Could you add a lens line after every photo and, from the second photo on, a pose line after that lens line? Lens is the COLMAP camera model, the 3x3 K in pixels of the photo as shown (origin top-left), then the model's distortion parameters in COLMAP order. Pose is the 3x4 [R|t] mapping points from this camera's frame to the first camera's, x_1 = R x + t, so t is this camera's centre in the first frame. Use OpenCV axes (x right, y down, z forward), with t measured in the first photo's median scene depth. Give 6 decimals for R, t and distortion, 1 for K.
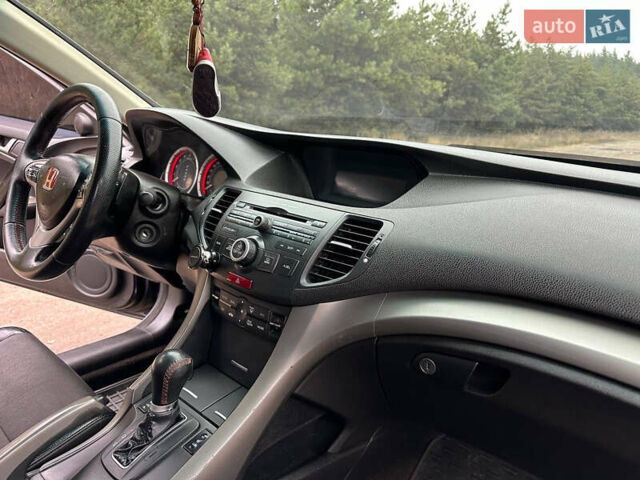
lens RADIAL K [[450.8, 0, 322.8], [0, 450.8, 239.9], [0, 0, 1]] dist [0.032045, -0.053670]
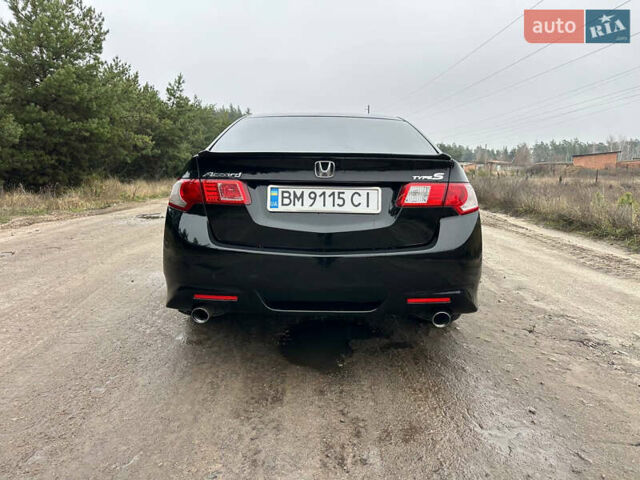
lens RADIAL K [[450.8, 0, 322.6], [0, 450.8, 239.3], [0, 0, 1]] dist [0.032045, -0.053670]
pose [[0.746016, -0.130744, 0.652967, -0.175209], [0.192285, 0.981064, -0.023247, 0.034914], [-0.637563, 0.142898, 0.757029, -0.147711]]
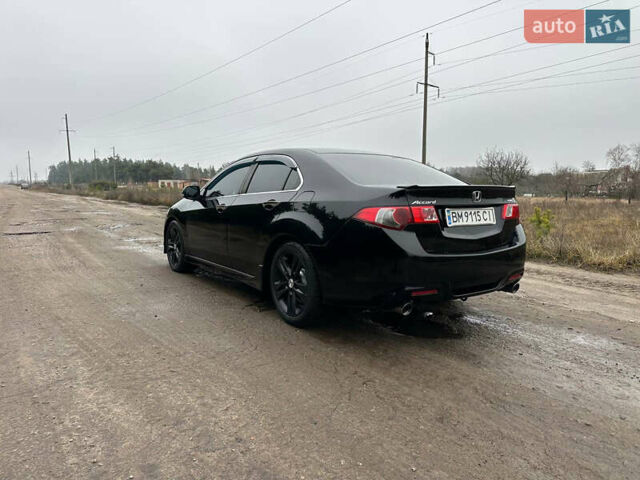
lens RADIAL K [[450.8, 0, 319.9], [0, 450.8, 240.8], [0, 0, 1]] dist [0.032045, -0.053670]
pose [[0.221482, -0.147784, 0.963901, -0.275982], [0.261002, 0.961371, 0.087423, 0.001885], [-0.939587, 0.232218, 0.251498, -0.052021]]
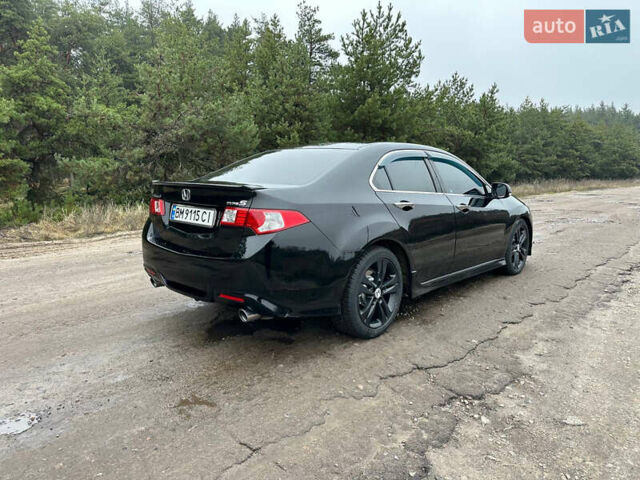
lens RADIAL K [[450.8, 0, 313.2], [0, 450.8, 236.9], [0, 0, 1]] dist [0.032045, -0.053670]
pose [[0.998545, -0.023284, -0.048648, -0.048431], [0.016938, 0.991755, -0.127023, 0.052182], [0.051205, 0.126014, 0.990706, -0.224753]]
